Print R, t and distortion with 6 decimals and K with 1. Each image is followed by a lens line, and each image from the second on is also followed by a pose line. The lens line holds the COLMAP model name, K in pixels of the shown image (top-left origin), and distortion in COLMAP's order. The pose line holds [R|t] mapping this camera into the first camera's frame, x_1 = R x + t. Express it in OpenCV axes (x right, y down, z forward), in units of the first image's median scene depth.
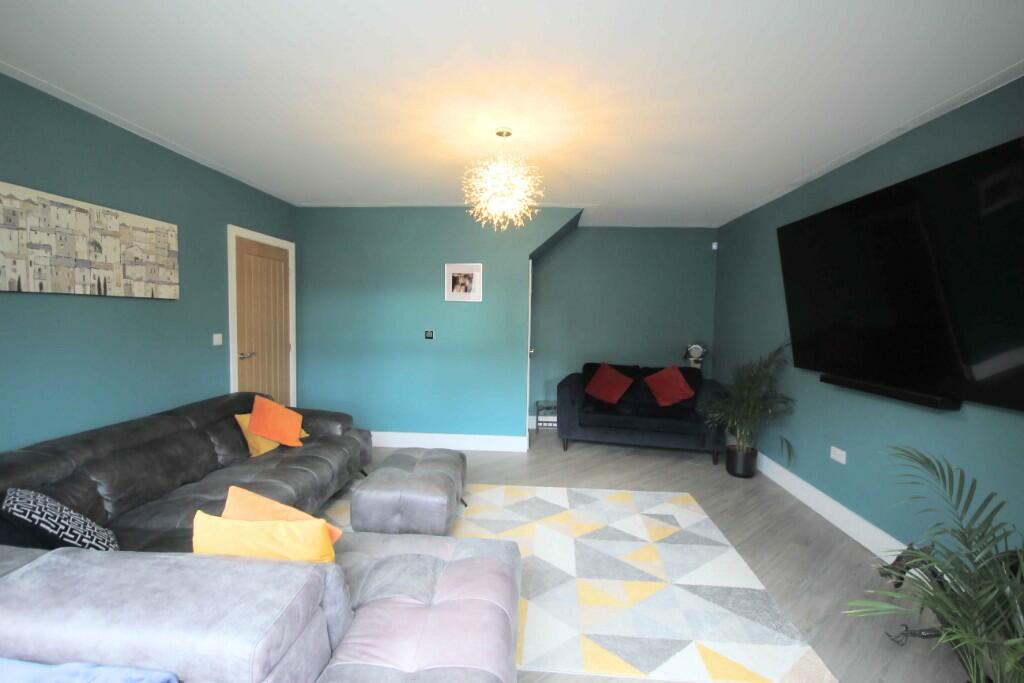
lens RADIAL K [[473.2, 0, 518.5], [0, 473.2, 341.2], [0, 0, 1]] dist [0.002883, -0.005990]
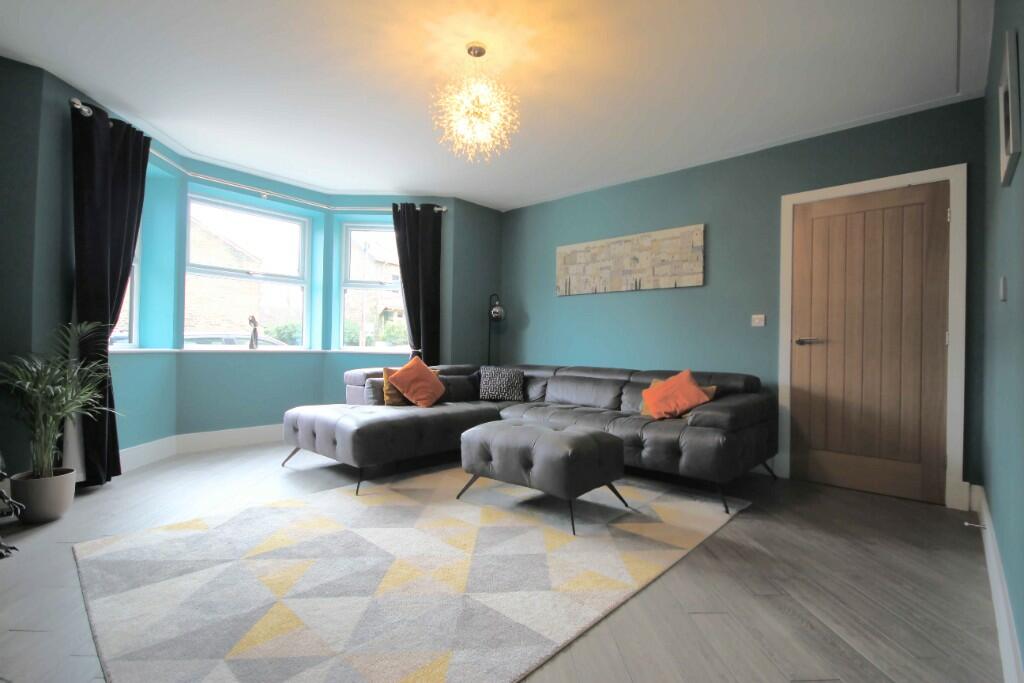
lens RADIAL K [[473.2, 0, 513.1], [0, 473.2, 344.2], [0, 0, 1]] dist [0.002883, -0.005990]
pose [[-0.632708, -0.031111, -0.773765, 0.549664], [-0.068002, 0.997565, 0.015495, 0.080952], [0.771399, 0.062421, -0.633283, 1.538380]]
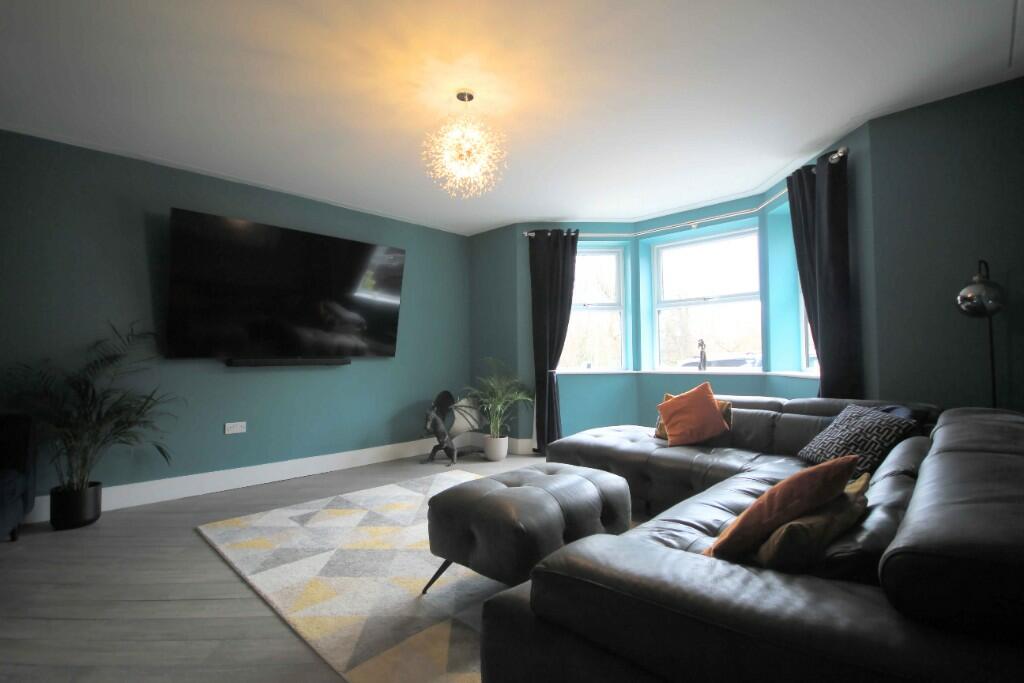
lens RADIAL K [[473.2, 0, 515.8], [0, 473.2, 341.4], [0, 0, 1]] dist [0.002883, -0.005990]
pose [[-0.757548, 0.015935, 0.652584, -0.669999], [0.031547, 0.999428, 0.012217, 0.037954], [-0.652016, 0.029842, -0.757617, 1.555283]]
